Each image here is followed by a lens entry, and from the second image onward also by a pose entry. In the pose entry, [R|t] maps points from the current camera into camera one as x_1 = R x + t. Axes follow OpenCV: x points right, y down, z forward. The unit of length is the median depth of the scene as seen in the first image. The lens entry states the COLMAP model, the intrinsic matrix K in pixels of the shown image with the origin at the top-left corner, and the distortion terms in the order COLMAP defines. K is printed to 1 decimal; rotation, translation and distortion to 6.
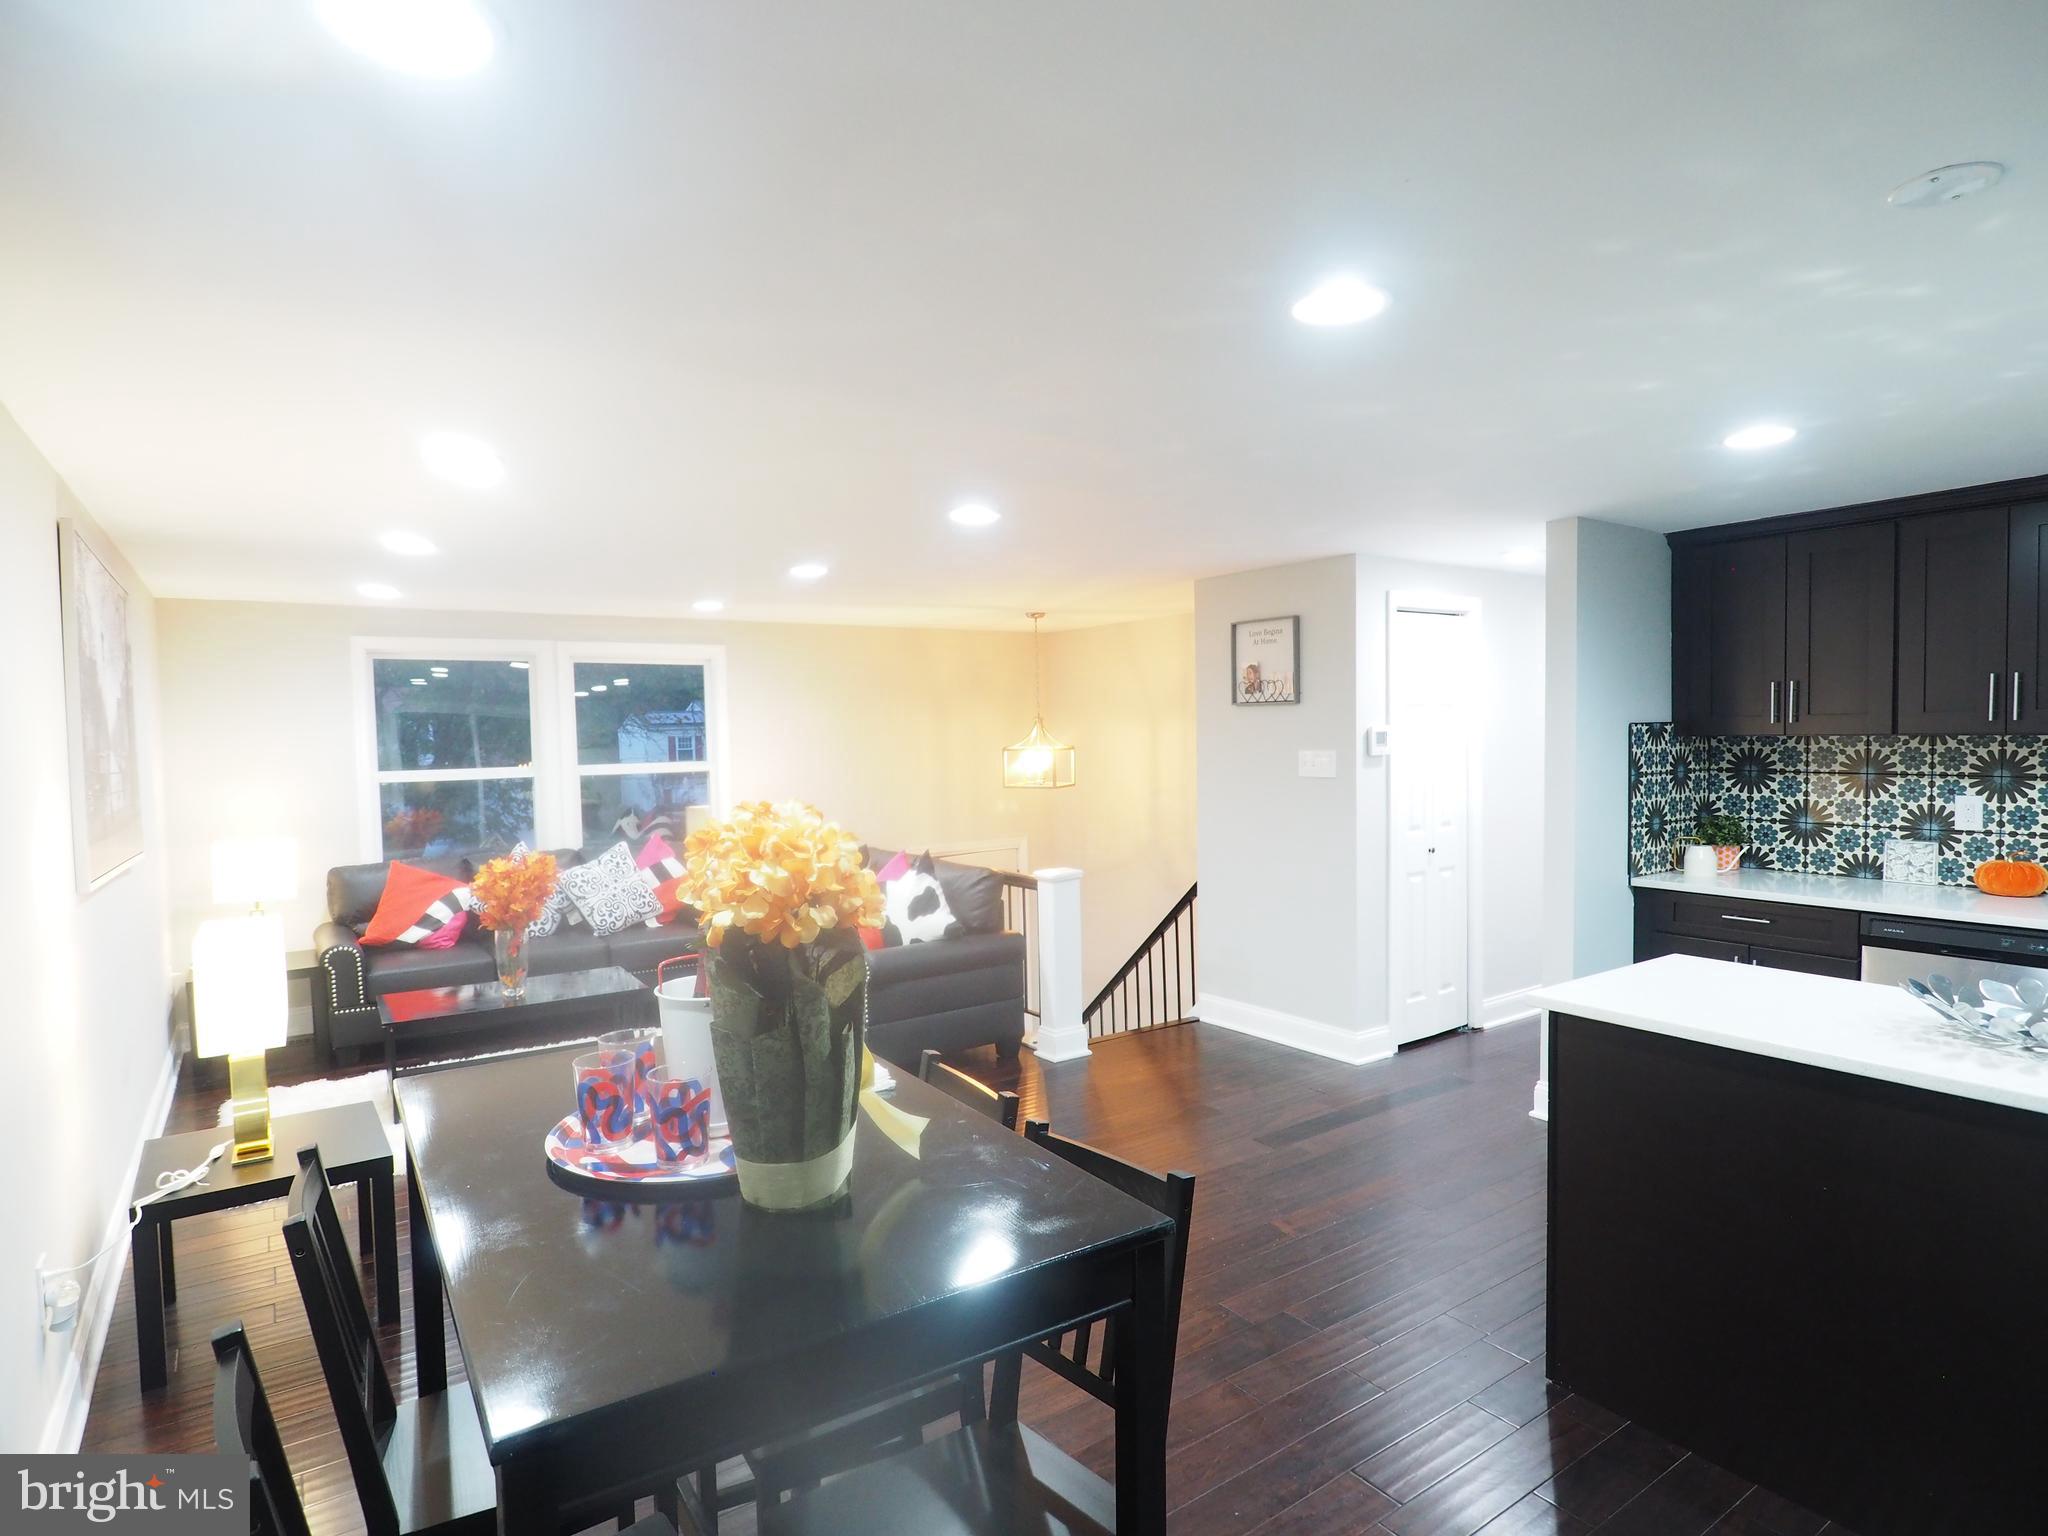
lens RADIAL K [[1103.1, 0, 1022.8], [0, 1103.1, 782.0], [0, 0, 1]] dist [-0.006197, -0.005989]
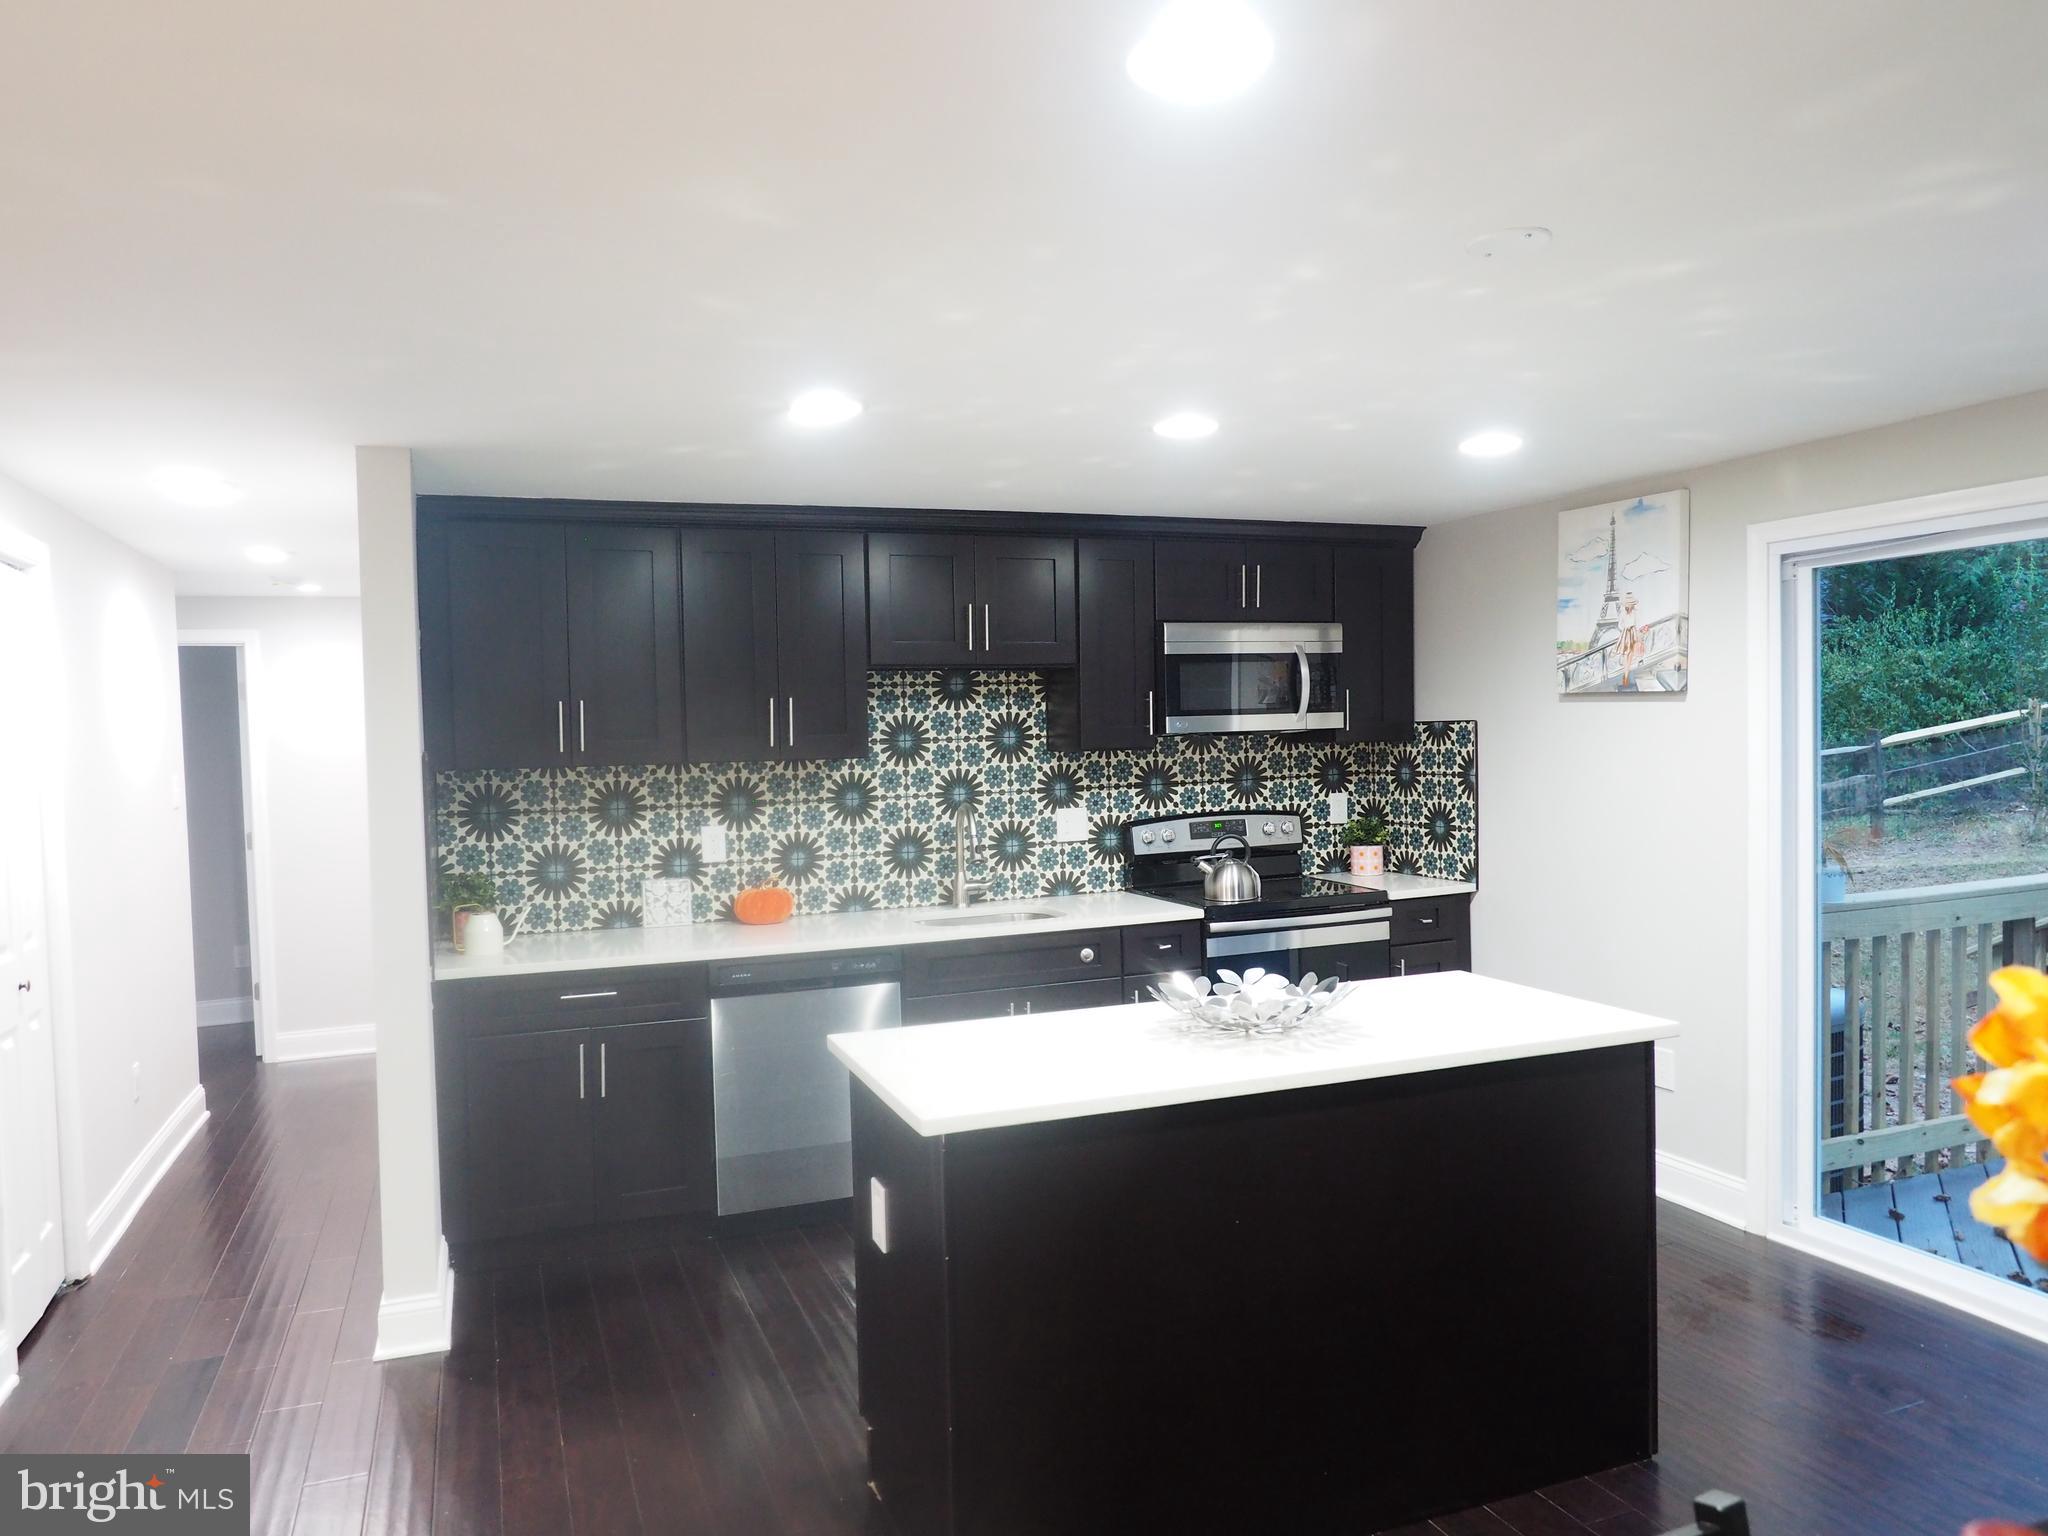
lens RADIAL K [[1382.3, 0, 1010.8], [0, 1382.3, 778.5], [0, 0, 1]] dist [-0.004523, -0.005291]
pose [[0.230300, -0.020070, 0.972913, -0.198787], [0.066033, 0.997805, 0.004953, -0.013995], [-0.970877, 0.063103, 0.231120, 0.370767]]
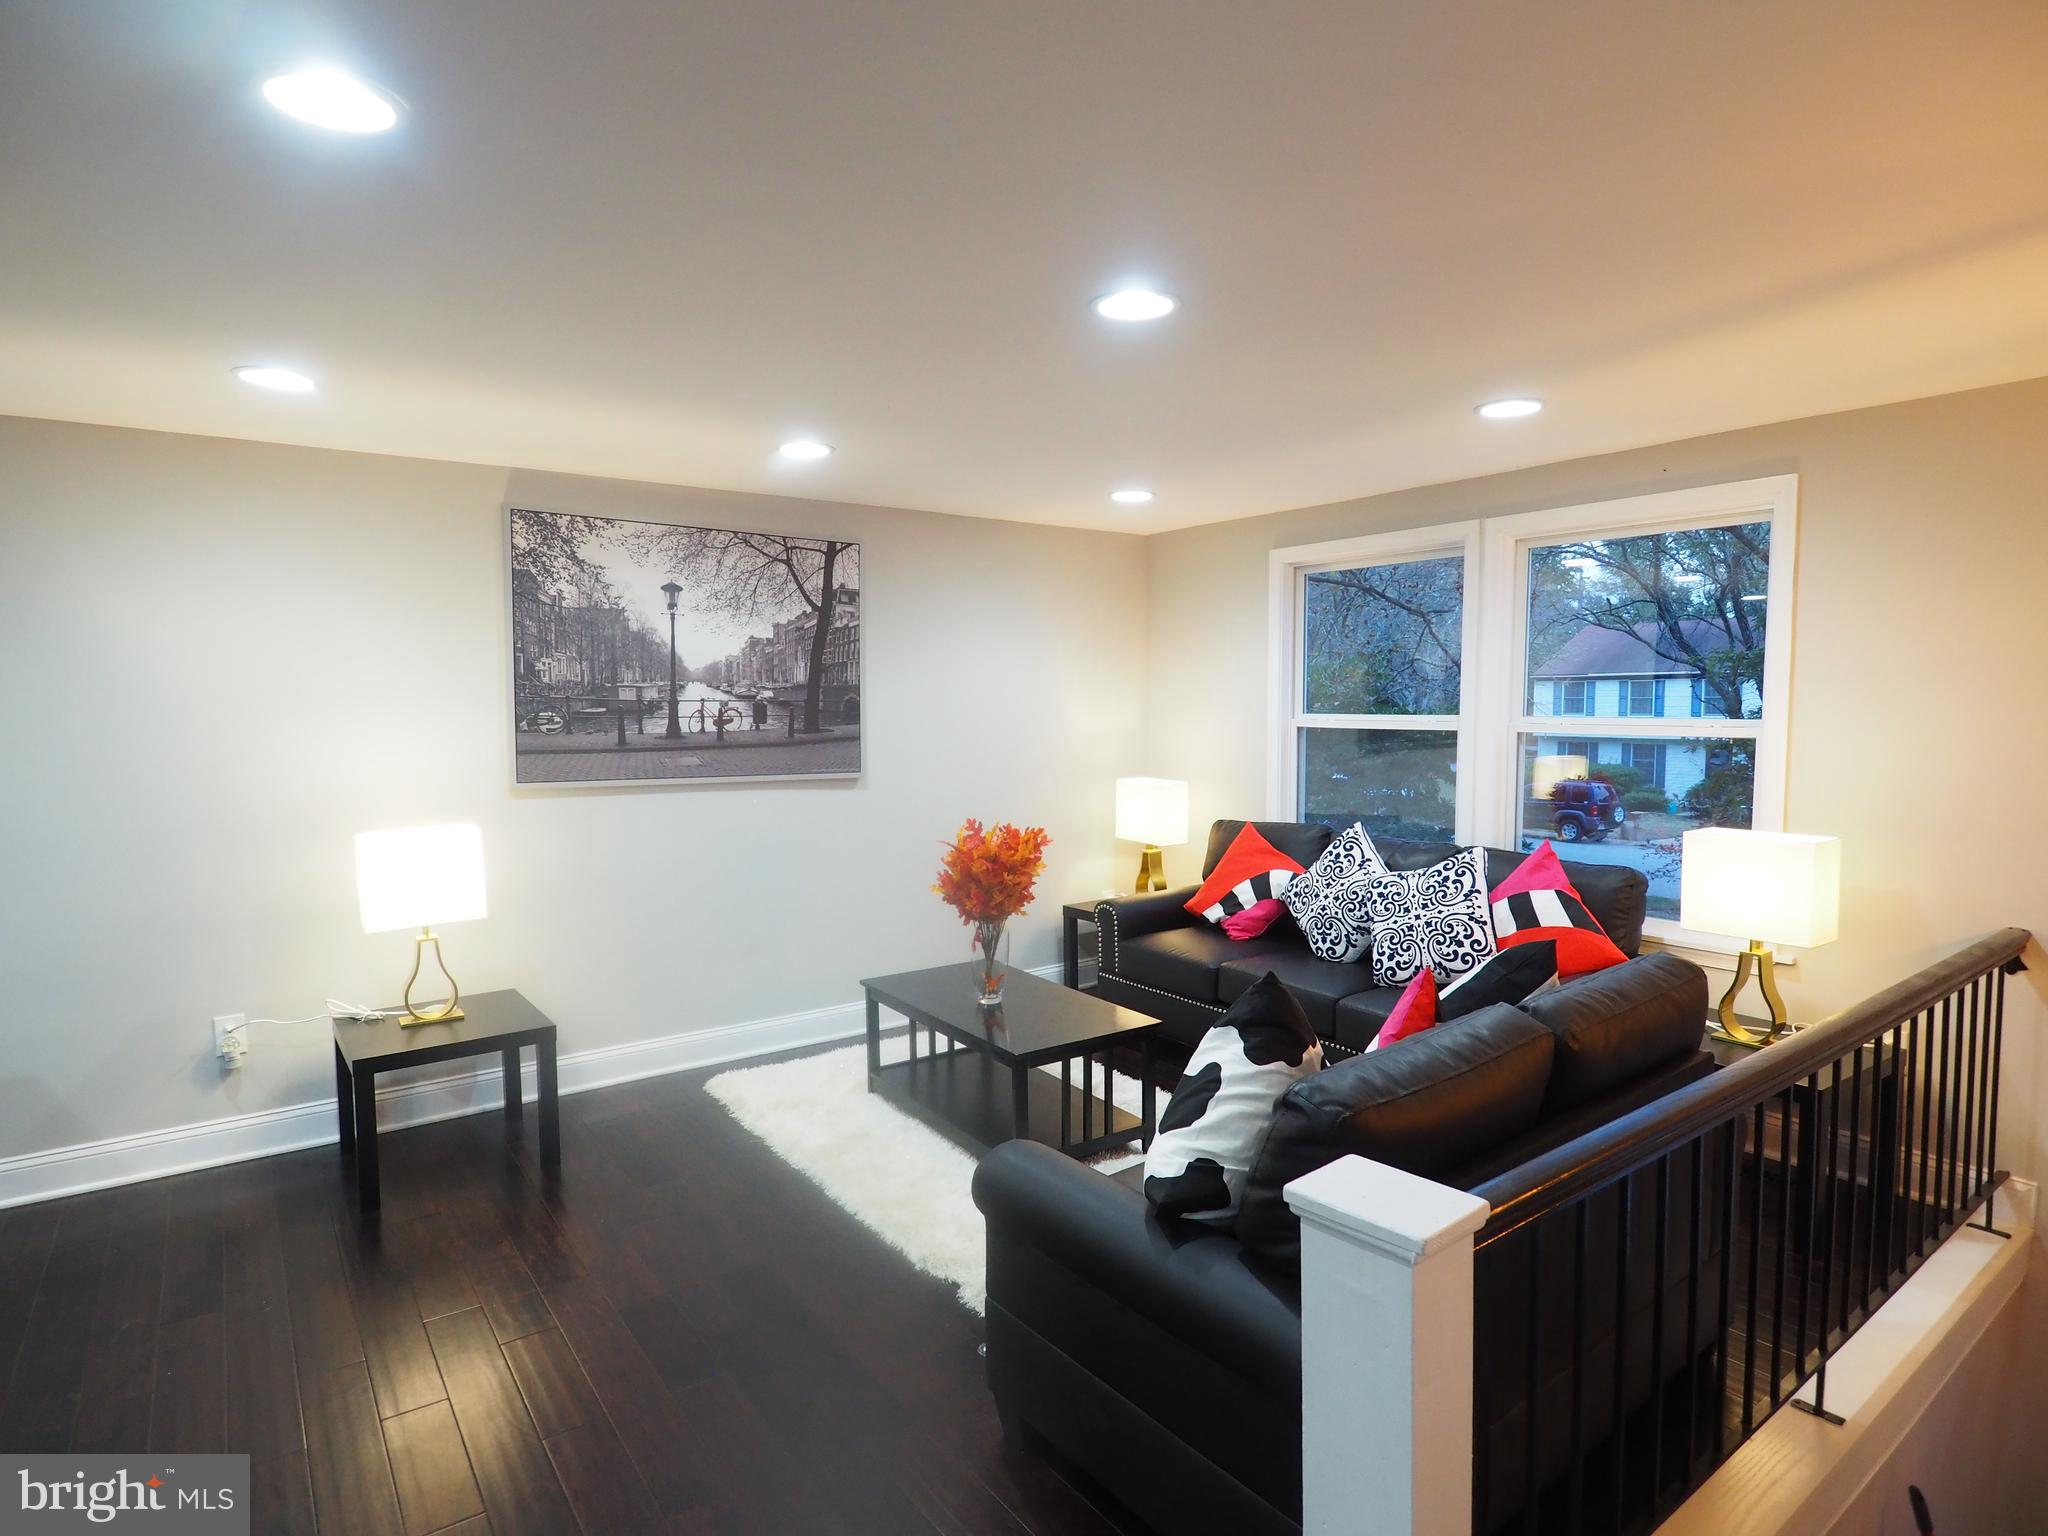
lens RADIAL K [[1103.1, 0, 1020.5], [0, 1103.1, 778.1], [0, 0, 1]] dist [-0.006197, -0.005989]
pose [[0.025129, 0.093111, -0.995339, 0.282532], [-0.039756, 0.994958, 0.092072, -0.035103], [0.998893, 0.037257, 0.028704, 0.940740]]
